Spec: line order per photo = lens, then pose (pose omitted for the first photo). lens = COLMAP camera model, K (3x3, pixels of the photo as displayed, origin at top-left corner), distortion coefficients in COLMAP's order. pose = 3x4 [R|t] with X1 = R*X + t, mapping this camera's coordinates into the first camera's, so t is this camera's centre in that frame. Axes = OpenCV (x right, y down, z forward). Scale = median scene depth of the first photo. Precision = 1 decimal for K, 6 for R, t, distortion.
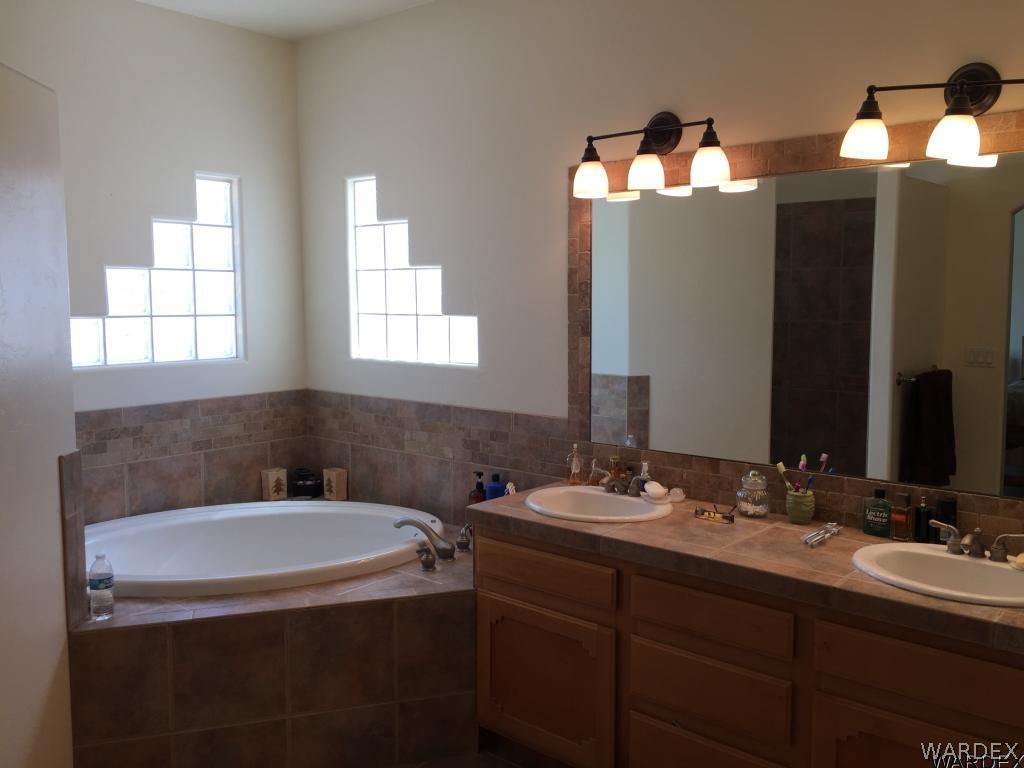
lens RADIAL K [[869.8, 0, 512.0], [0, 869.8, 384.0], [0, 0, 1]] dist [0.082739, -0.126359]
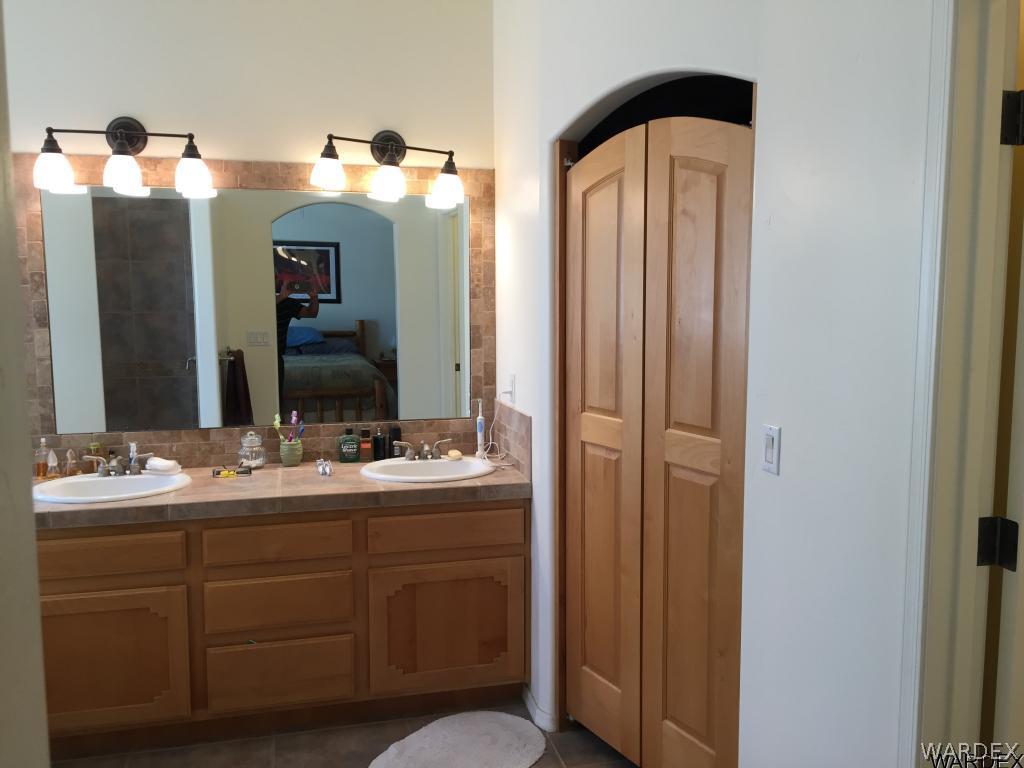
lens RADIAL K [[869.8, 0, 512.0], [0, 869.8, 384.0], [0, 0, 1]] dist [0.082739, -0.126359]
pose [[0.576527, -0.089304, 0.812183, -0.500454], [0.081996, 0.995315, 0.051236, 0.000719], [-0.812954, 0.037057, 0.581148, -0.005688]]
